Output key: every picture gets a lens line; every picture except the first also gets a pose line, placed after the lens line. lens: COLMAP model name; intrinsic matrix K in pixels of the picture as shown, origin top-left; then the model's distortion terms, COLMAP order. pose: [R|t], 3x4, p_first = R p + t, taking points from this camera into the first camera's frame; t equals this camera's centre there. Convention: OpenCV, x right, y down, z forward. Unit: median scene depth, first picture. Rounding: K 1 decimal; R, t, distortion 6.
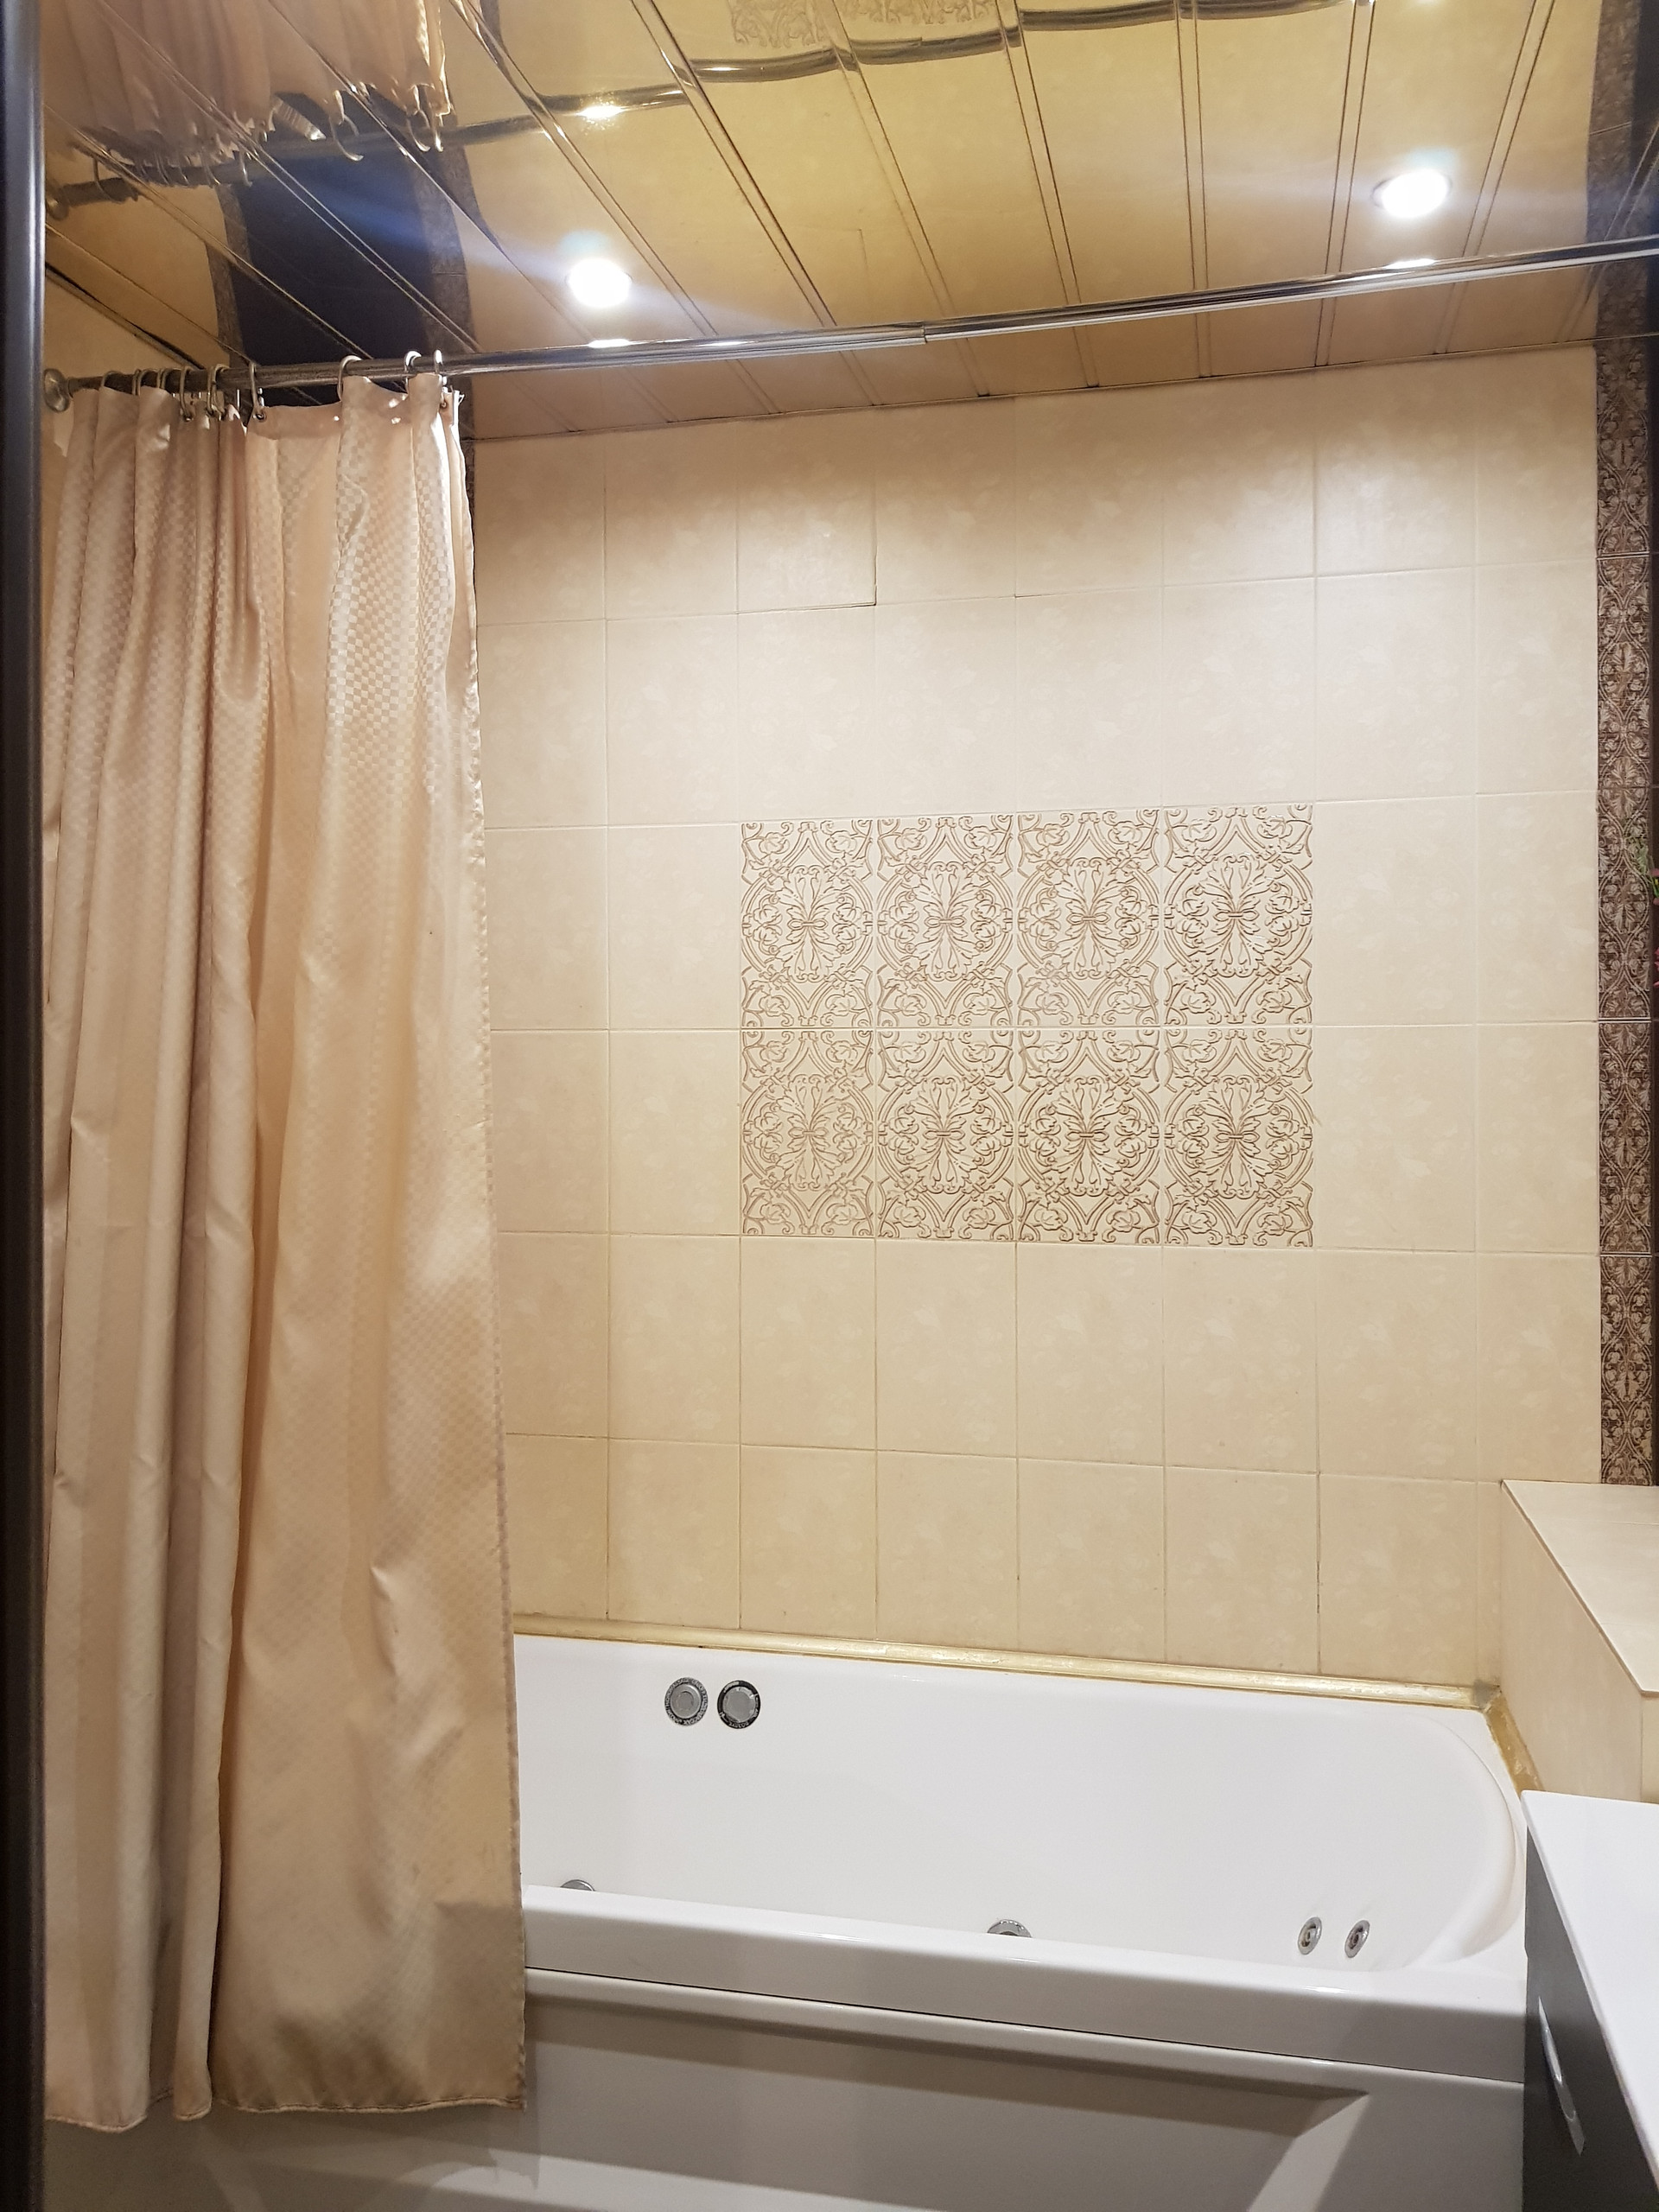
lens RADIAL K [[1738.4, 0, 833.4], [0, 1738.4, 1055.6], [0, 0, 1]] dist [0.085200, -0.163187]
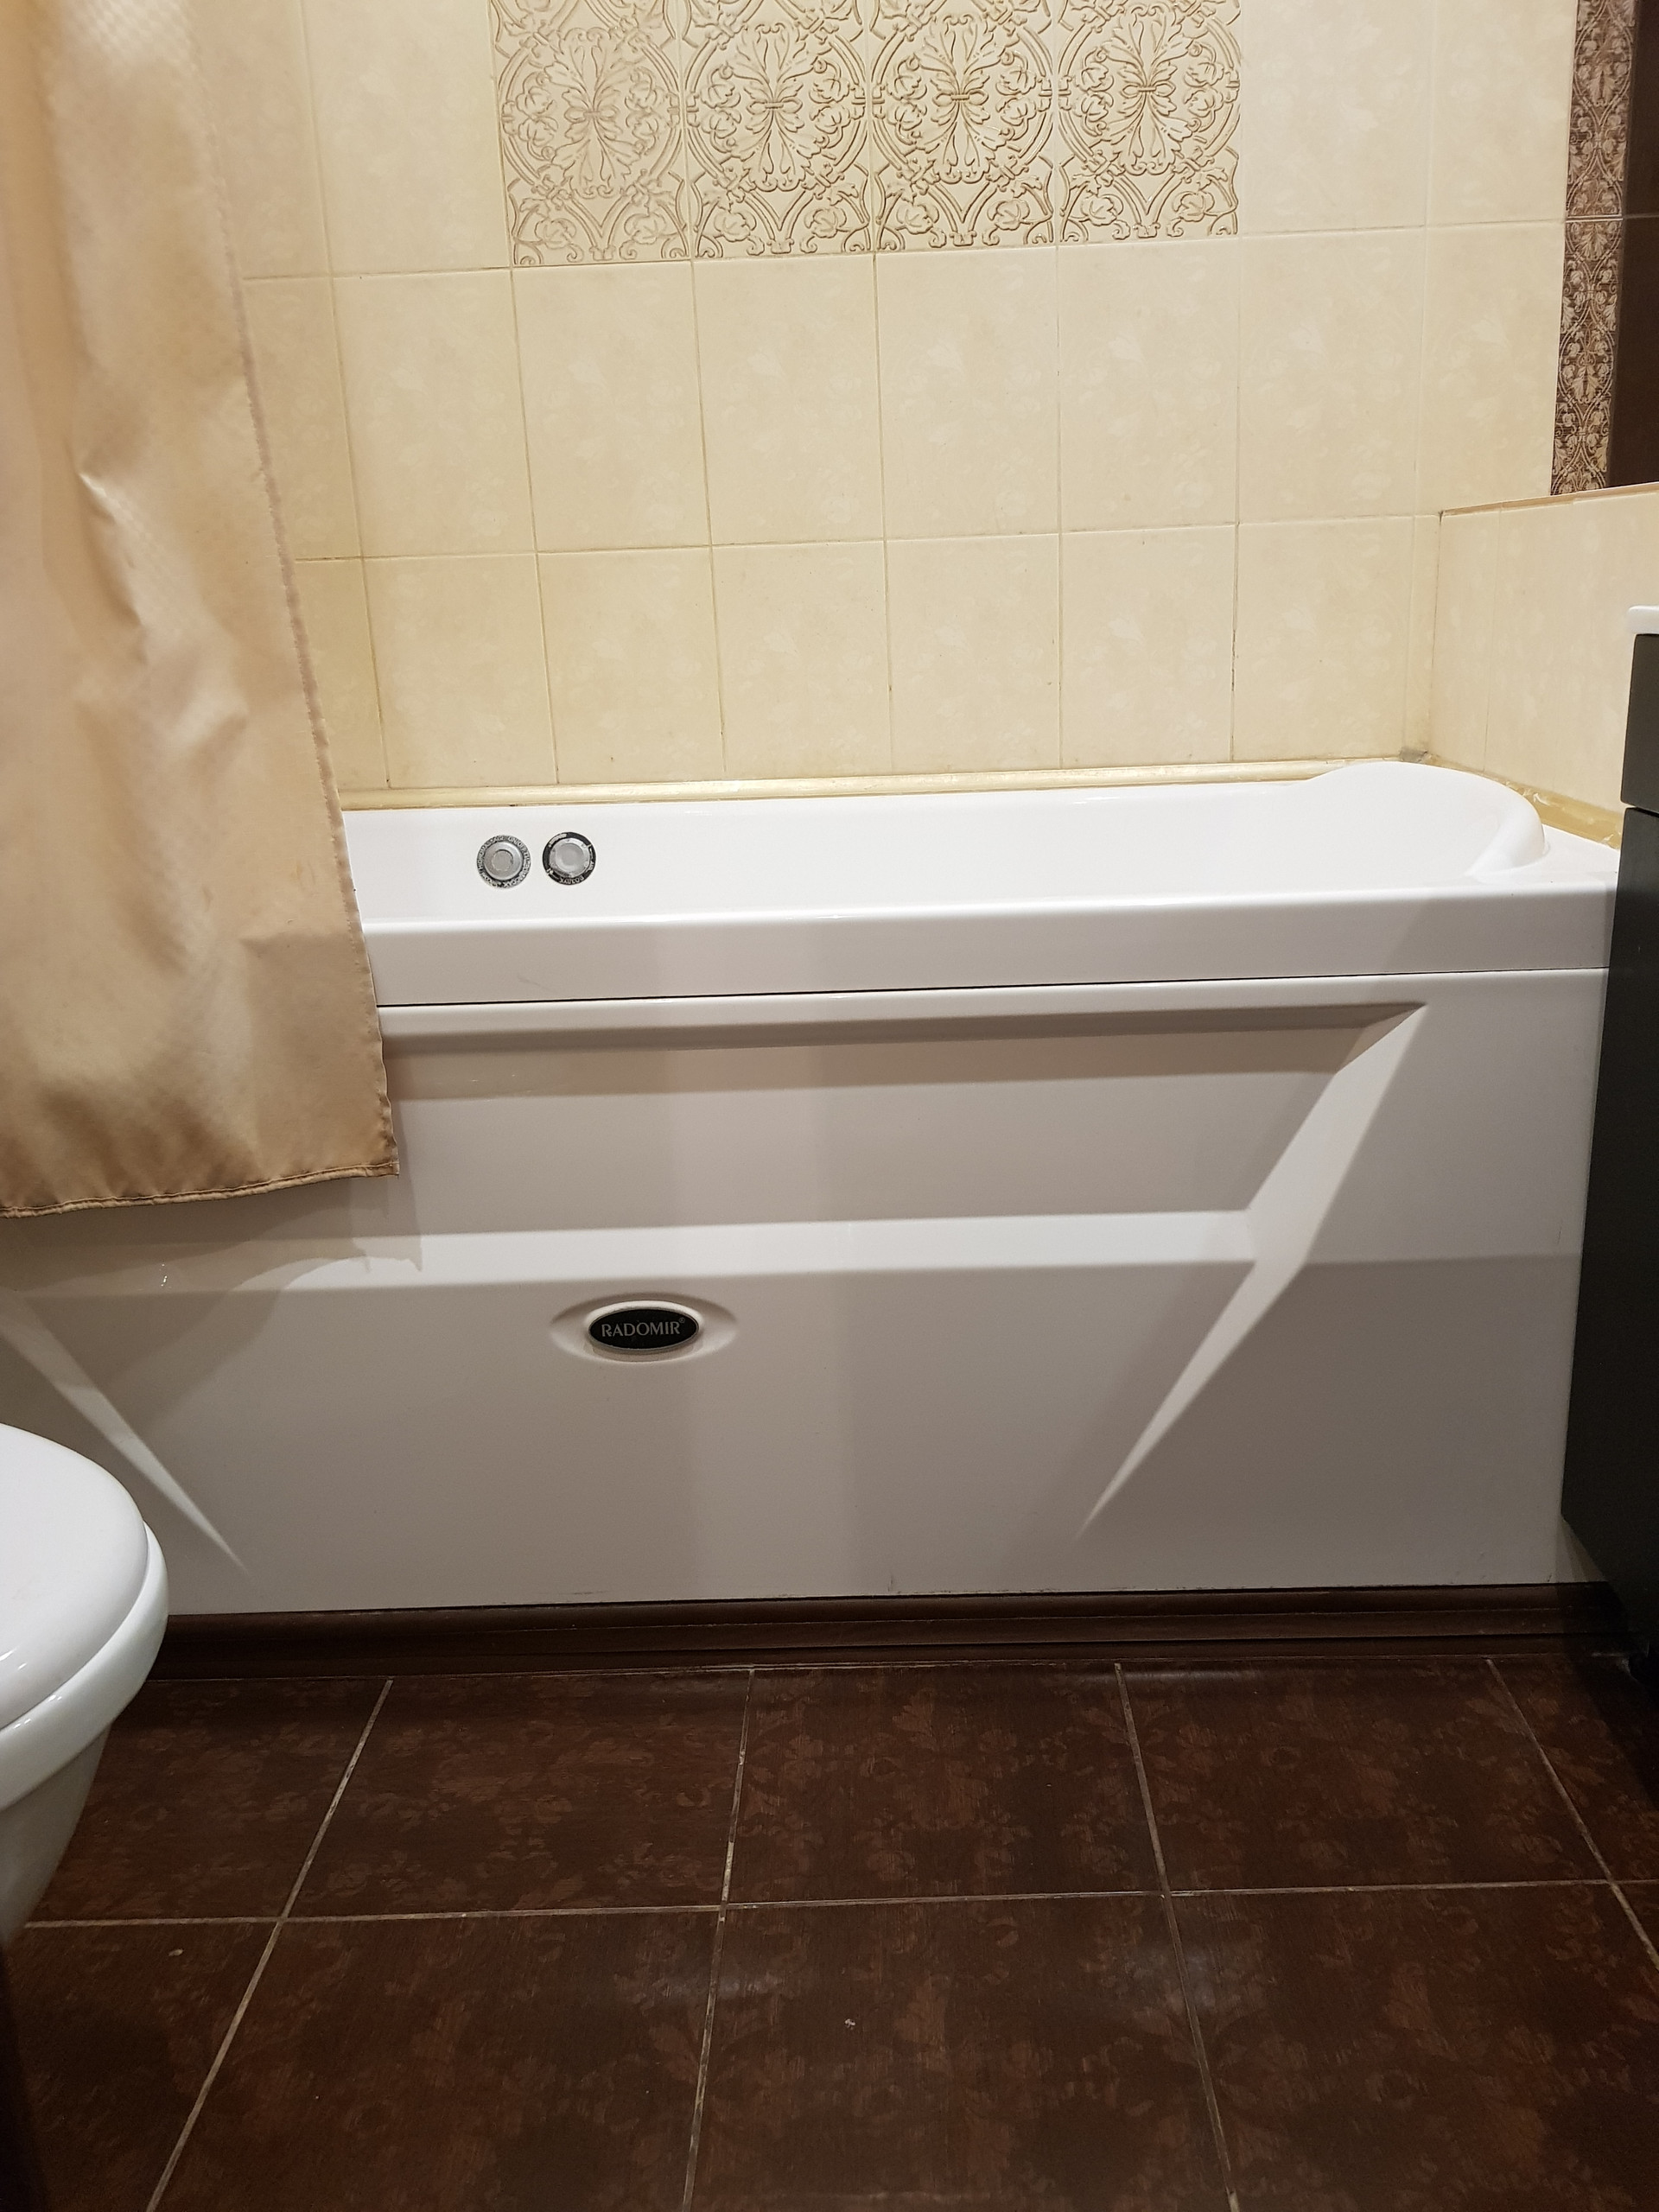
lens RADIAL K [[1742.5, 0, 872.3], [0, 1742.5, 1105.0], [0, 0, 1]] dist [0.055396, -0.098713]
pose [[0.976891, -0.090957, 0.193419, -0.088340], [0.036856, 0.963064, 0.266738, 0.280149], [-0.210537, -0.253445, 0.944161, 0.165021]]
